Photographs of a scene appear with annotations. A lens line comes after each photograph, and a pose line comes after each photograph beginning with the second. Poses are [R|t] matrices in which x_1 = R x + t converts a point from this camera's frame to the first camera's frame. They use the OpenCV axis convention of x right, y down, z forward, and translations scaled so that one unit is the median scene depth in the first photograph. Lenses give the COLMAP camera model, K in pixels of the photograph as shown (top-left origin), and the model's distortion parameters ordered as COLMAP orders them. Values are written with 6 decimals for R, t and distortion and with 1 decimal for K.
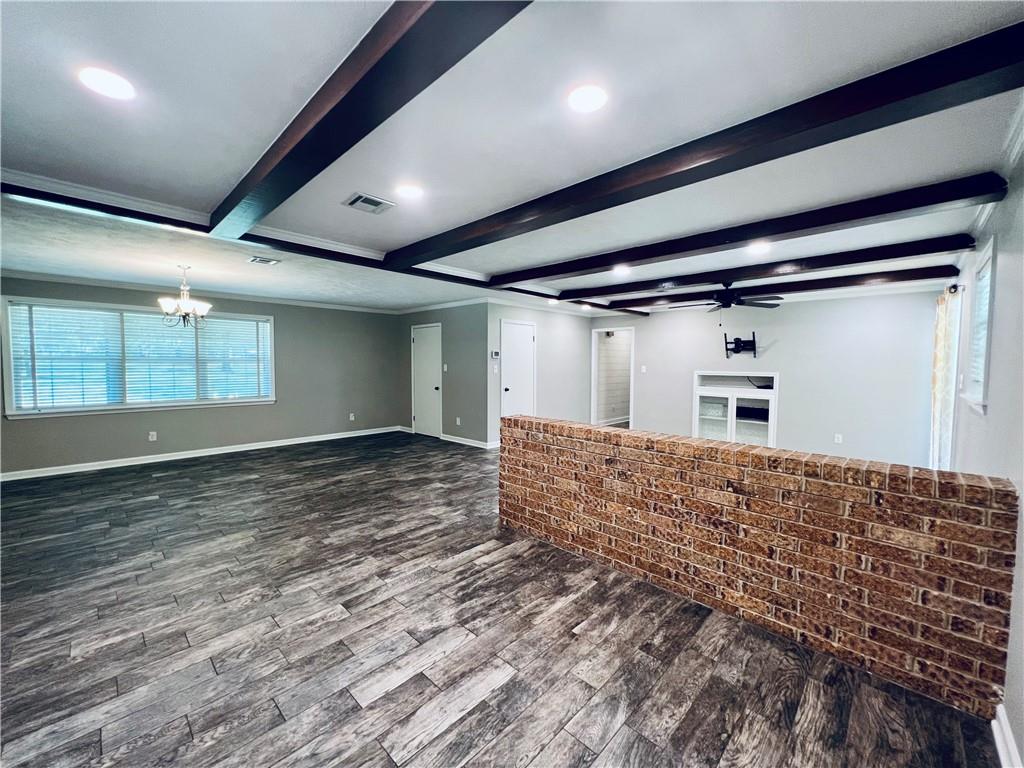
lens RADIAL K [[411.1, 0, 514.2], [0, 411.1, 379.8], [0, 0, 1]] dist [-0.001580, 0.001049]
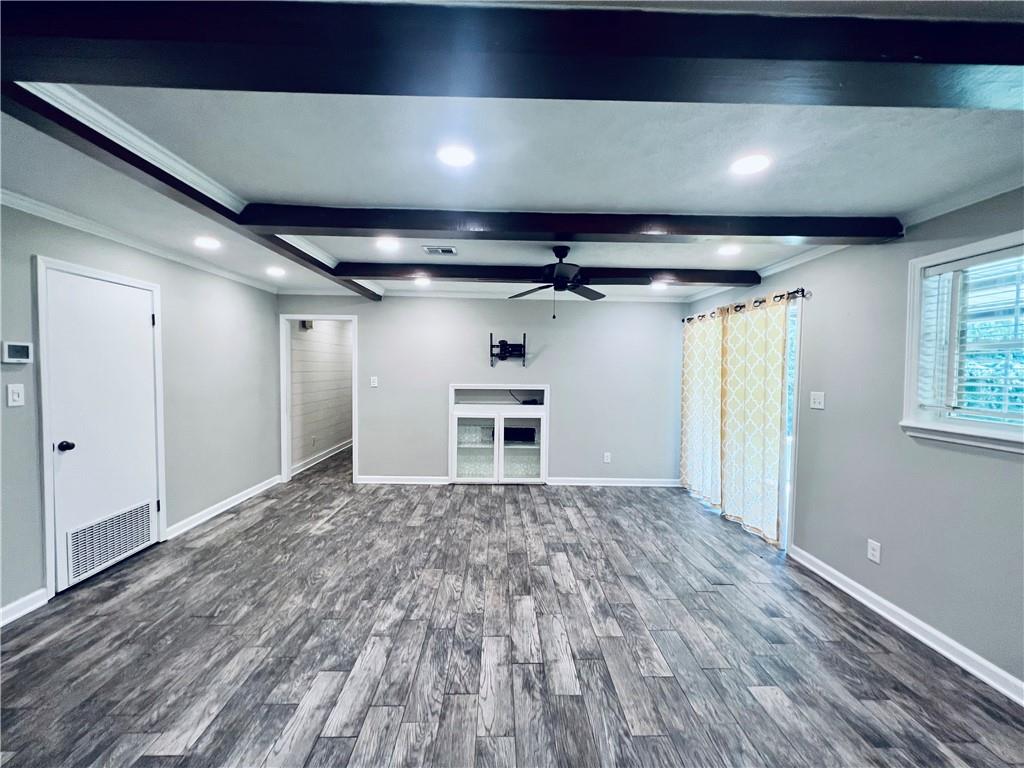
lens RADIAL K [[411.1, 0, 510.8], [0, 411.1, 383.2], [0, 0, 1]] dist [-0.001580, 0.001049]
pose [[0.706133, -0.023498, 0.707689, 0.005043], [0.022335, 0.999691, 0.010907, -0.029874], [-0.707727, 0.008105, 0.706440, 0.449461]]
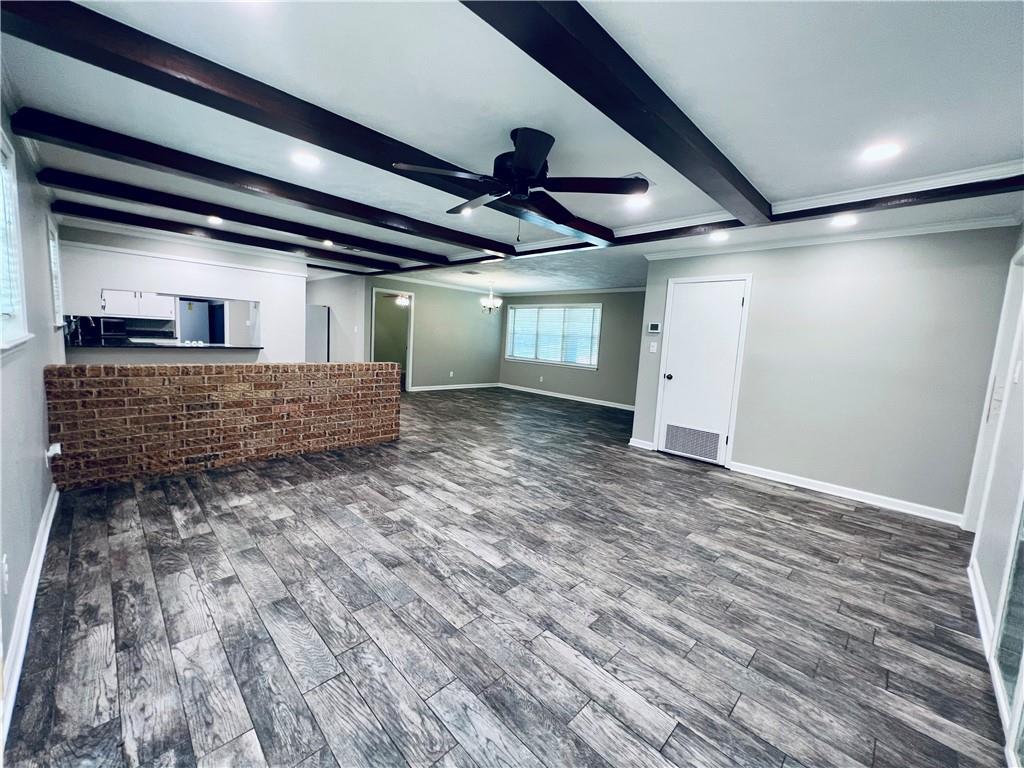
lens RADIAL K [[411.1, 0, 511.3], [0, 411.1, 385.5], [0, 0, 1]] dist [-0.001580, 0.001049]
pose [[-0.022098, 0.110429, -0.993638, 0.716528], [-0.097772, 0.988878, 0.112074, -0.015316], [0.994963, 0.099627, -0.011055, 0.748669]]
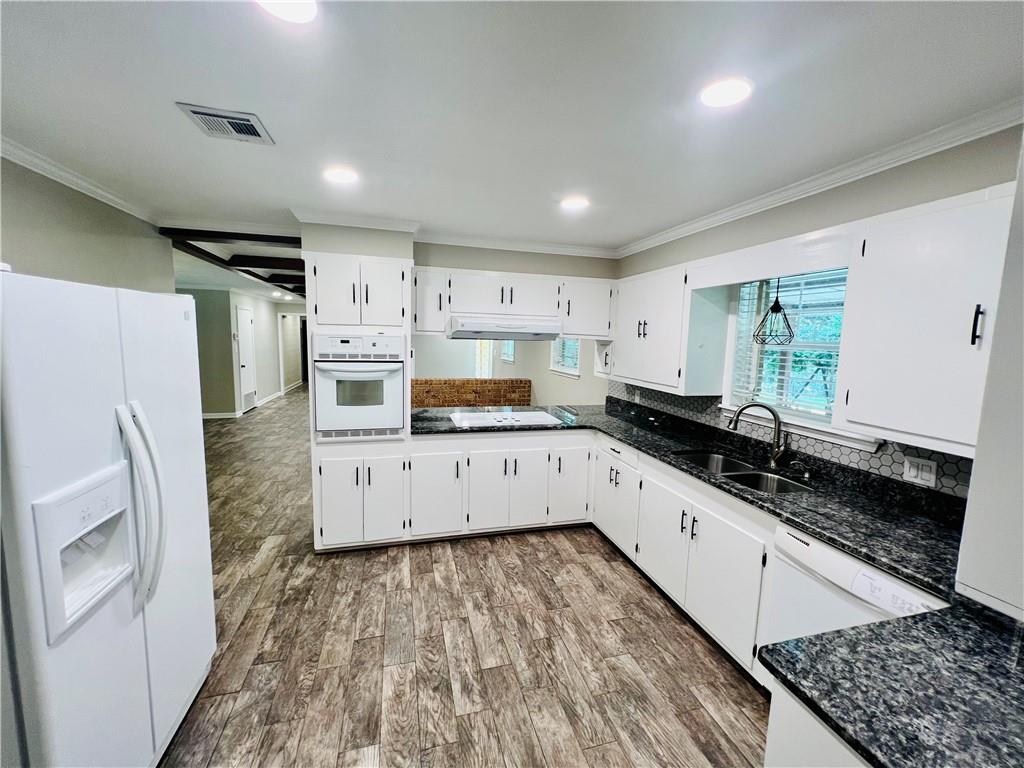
lens RADIAL K [[411.1, 0, 510.4], [0, 411.1, 382.1], [0, 0, 1]] dist [-0.001580, 0.001049]
pose [[0.512952, -0.089145, 0.853776, -0.641922], [0.016023, 0.995414, 0.094308, -0.029800], [-0.858268, -0.034695, 0.512028, -0.256708]]
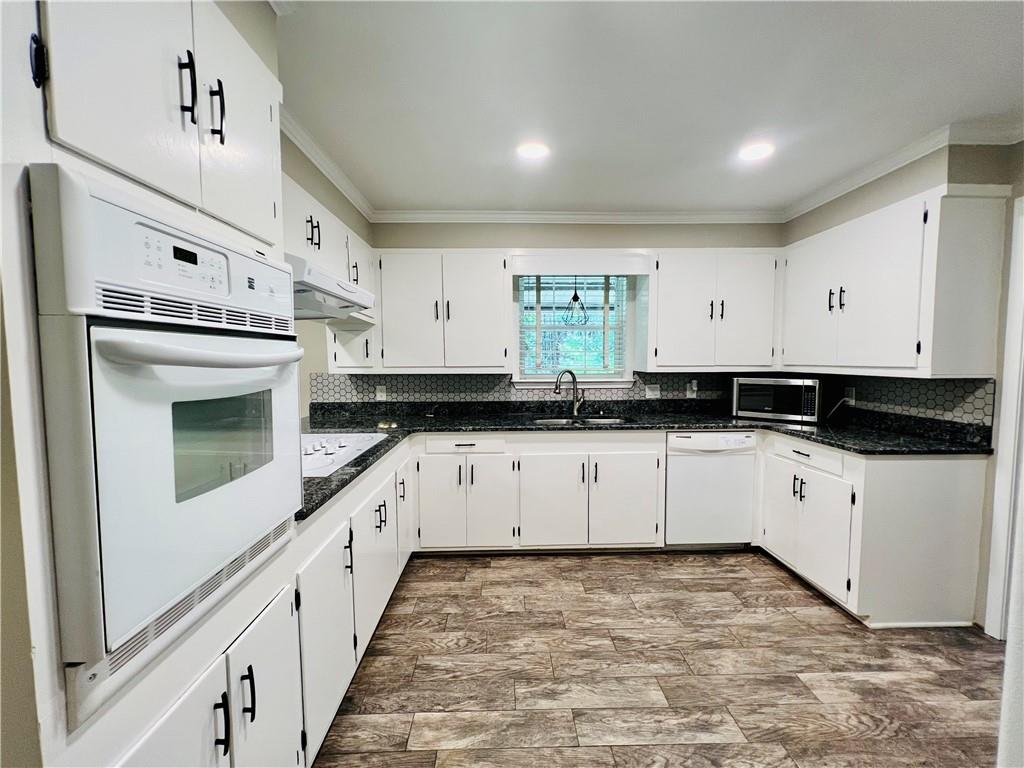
lens RADIAL K [[411.1, 0, 510.3], [0, 411.1, 382.3], [0, 0, 1]] dist [-0.001580, 0.001049]
pose [[-0.708093, -0.047268, 0.704535, -0.509399], [0.031377, 0.994665, 0.098269, -0.007925], [-0.705422, 0.091689, -0.702832, 0.124393]]
